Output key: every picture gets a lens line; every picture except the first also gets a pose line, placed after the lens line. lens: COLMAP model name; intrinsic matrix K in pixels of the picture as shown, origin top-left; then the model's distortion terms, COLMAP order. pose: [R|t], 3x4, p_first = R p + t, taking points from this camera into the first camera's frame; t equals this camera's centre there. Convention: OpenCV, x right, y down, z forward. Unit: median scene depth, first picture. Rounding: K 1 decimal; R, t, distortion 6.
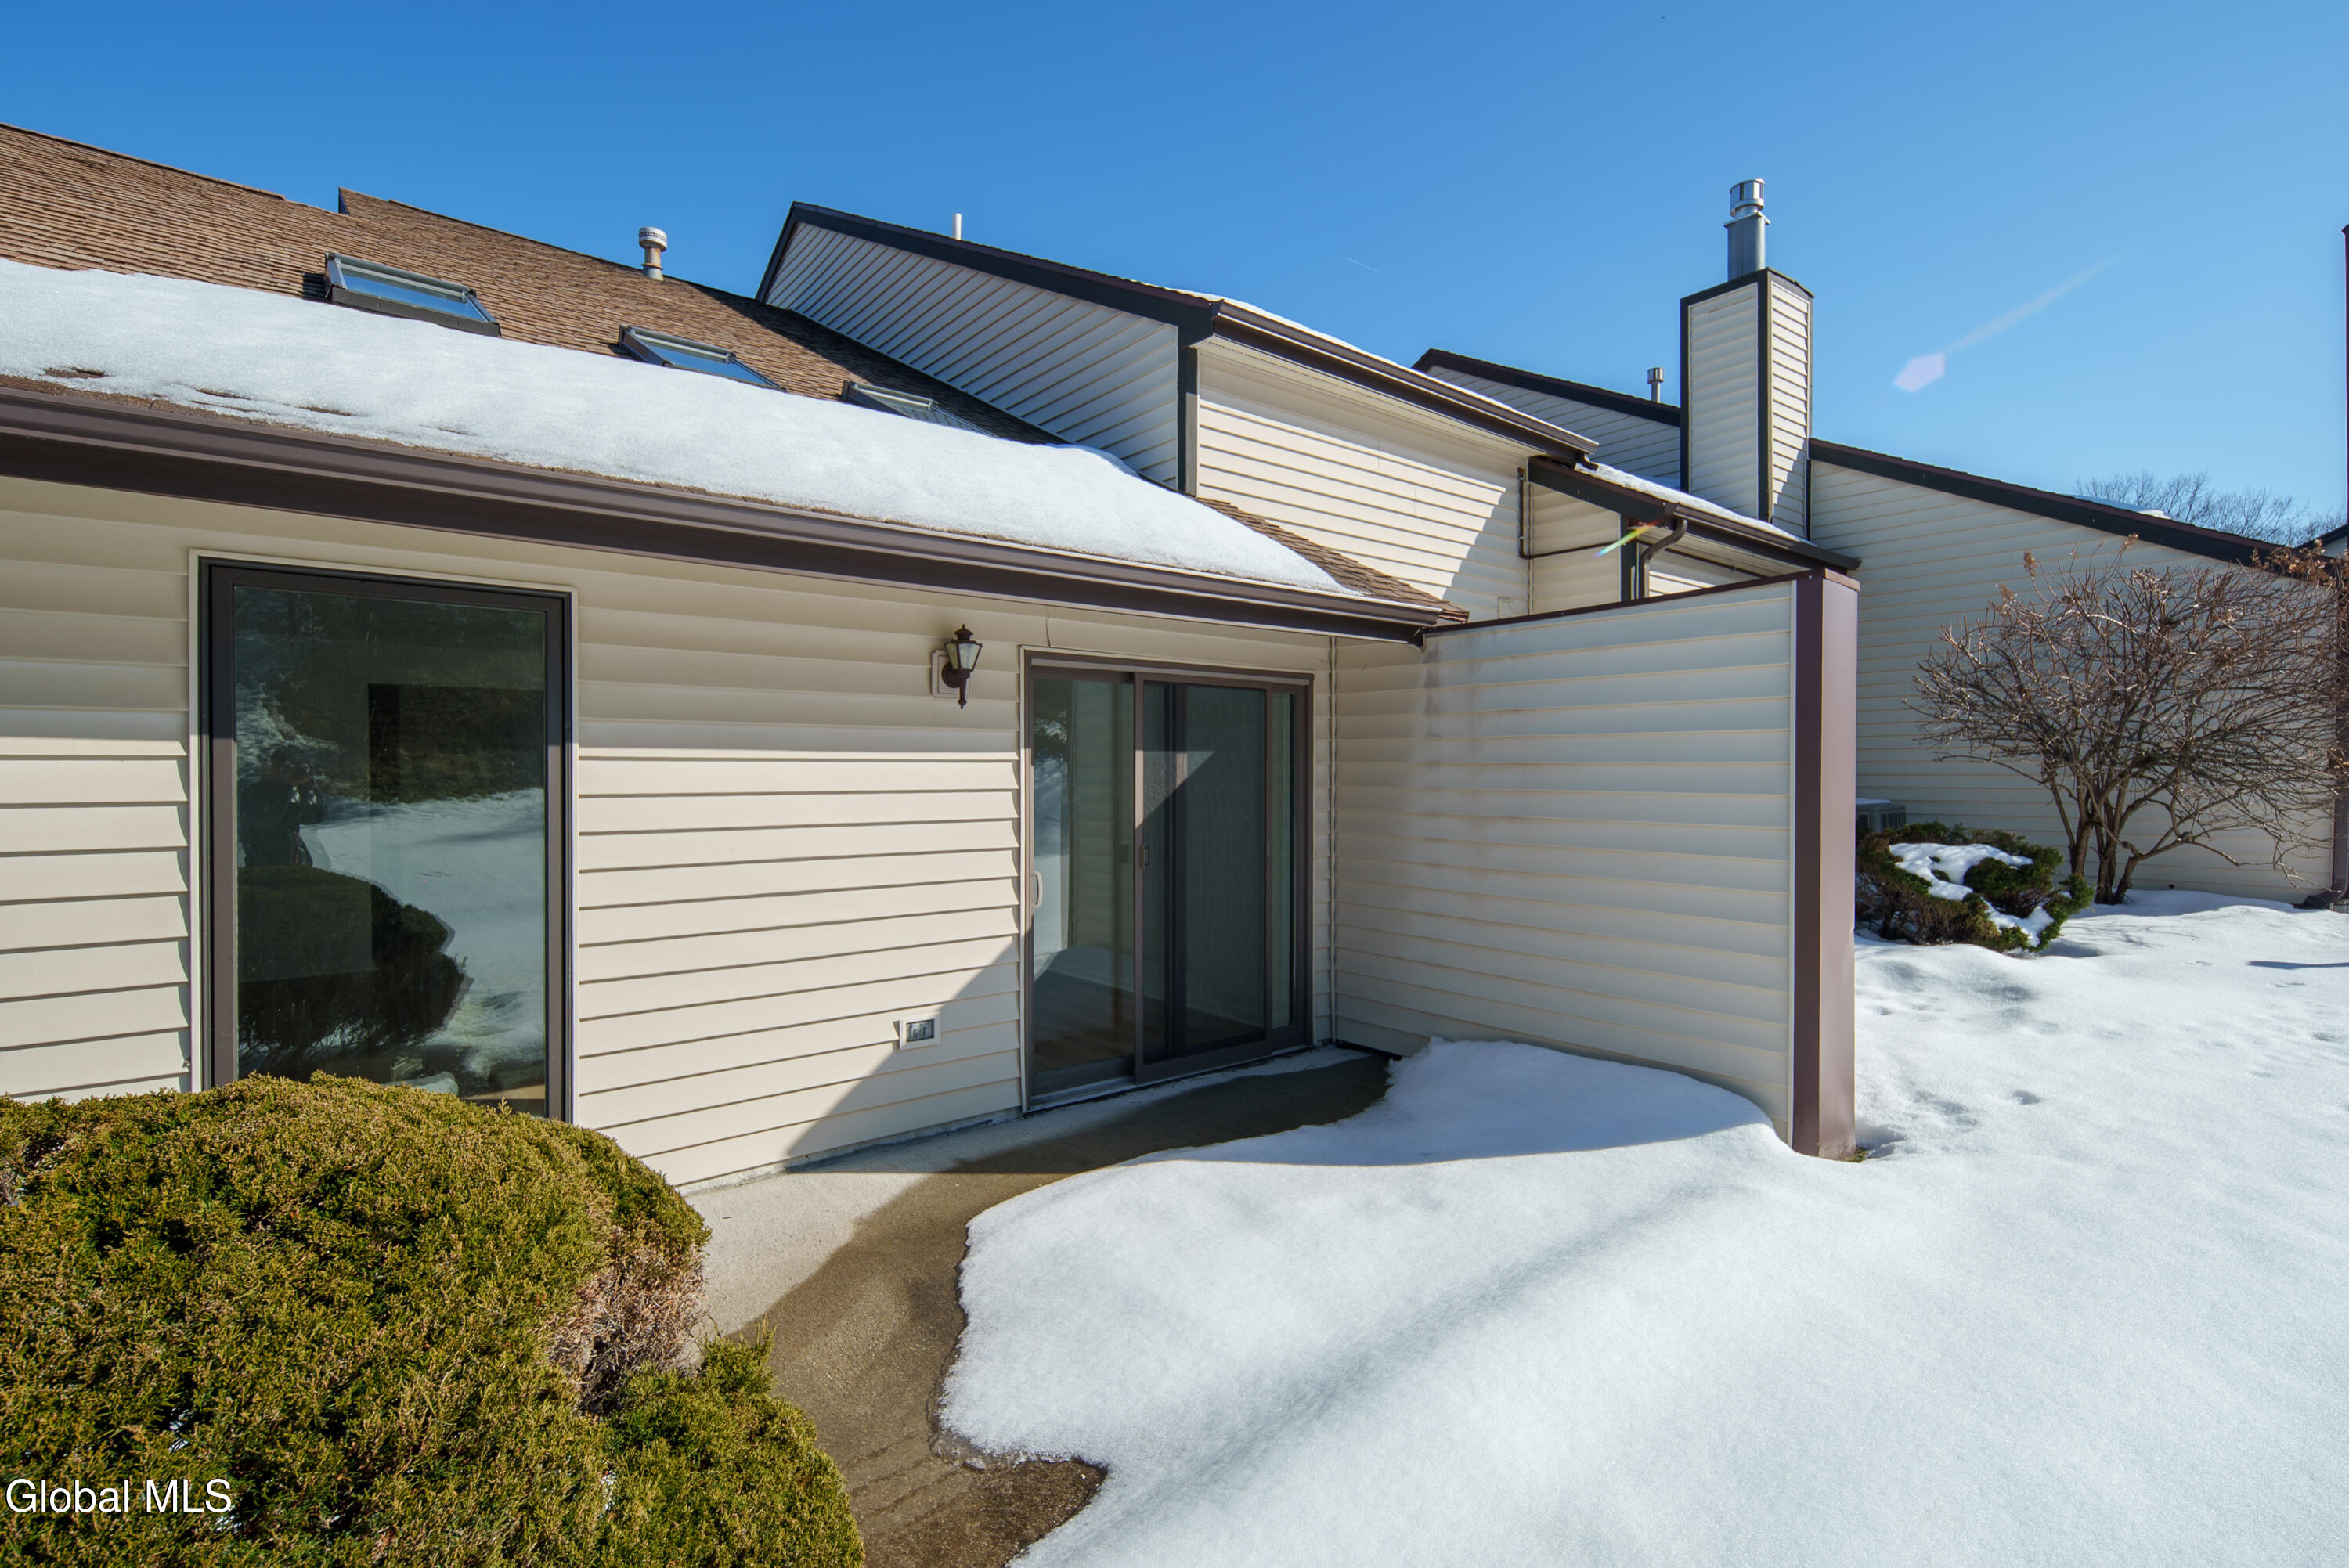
lens RADIAL K [[1064.2, 0, 1182.8], [0, 1064.2, 784.7], [0, 0, 1]] dist [0.004794, -0.001266]
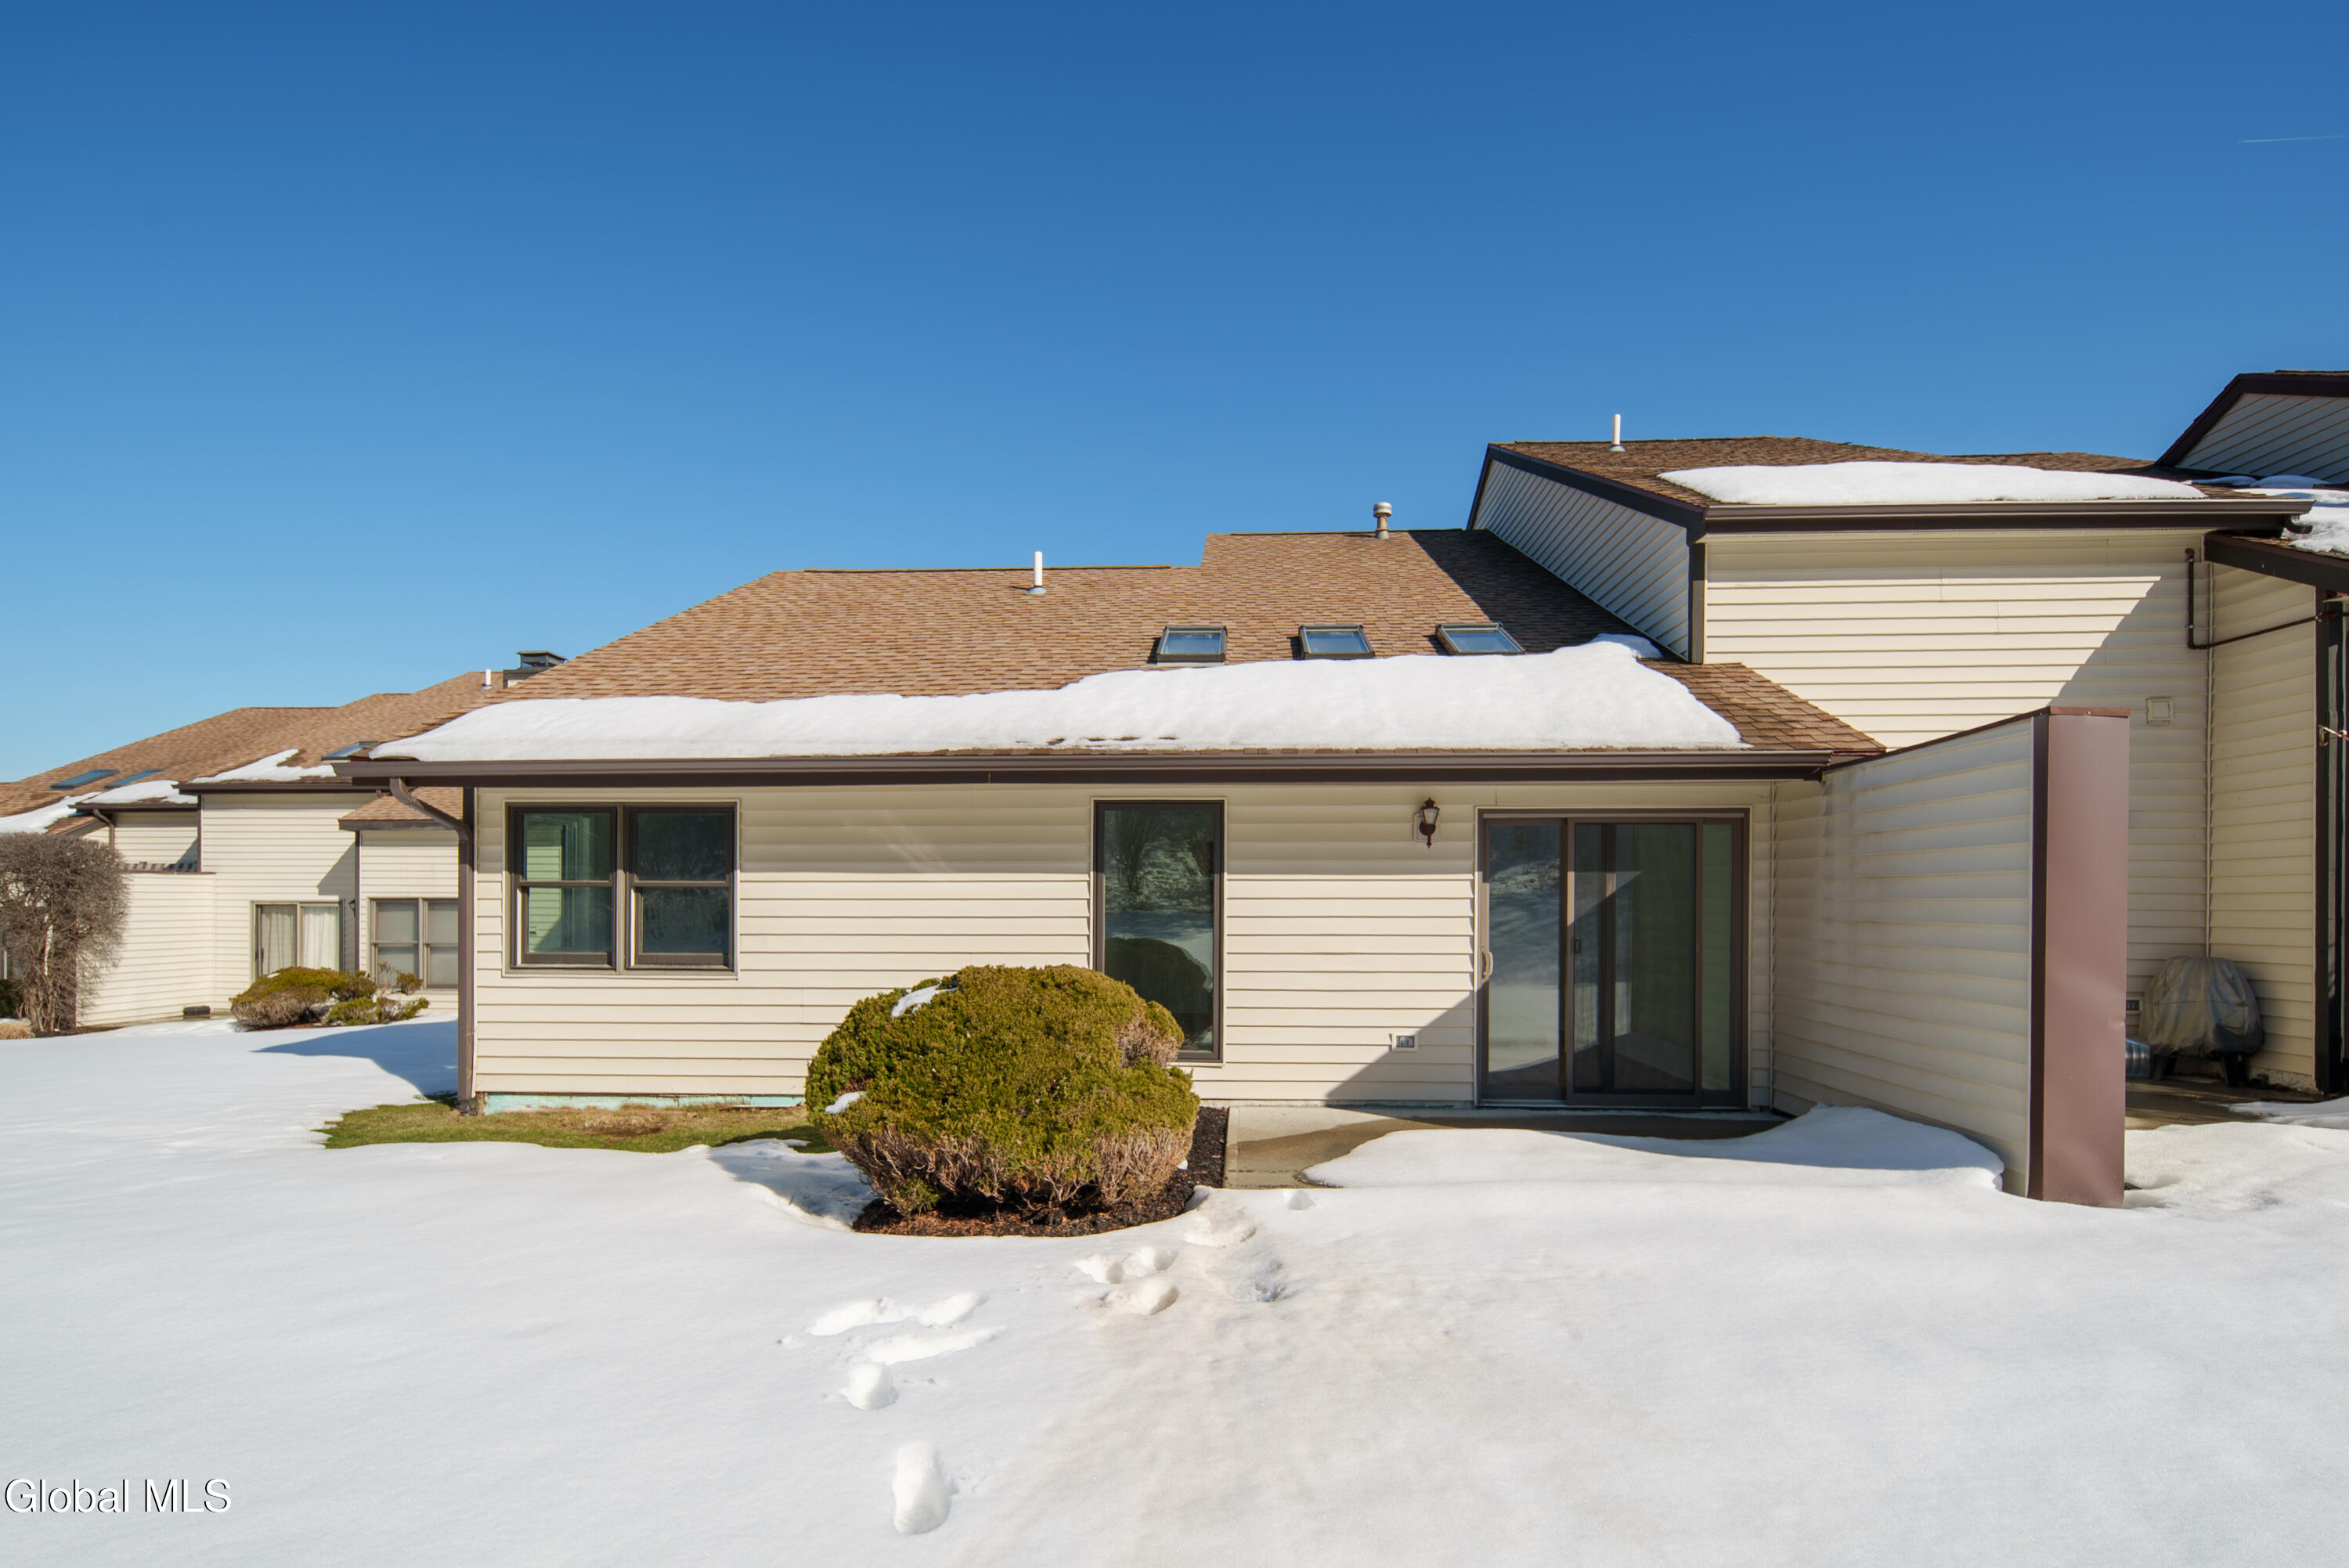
lens RADIAL K [[1064.2, 0, 1189.6], [0, 1064.2, 912.5], [0, 0, 1]] dist [0.004794, -0.001266]
pose [[0.738756, 0.008705, -0.673917, 0.450093], [-0.009836, 0.999949, 0.002135, 0.020175], [0.673901, 0.005052, 0.738804, -0.334091]]
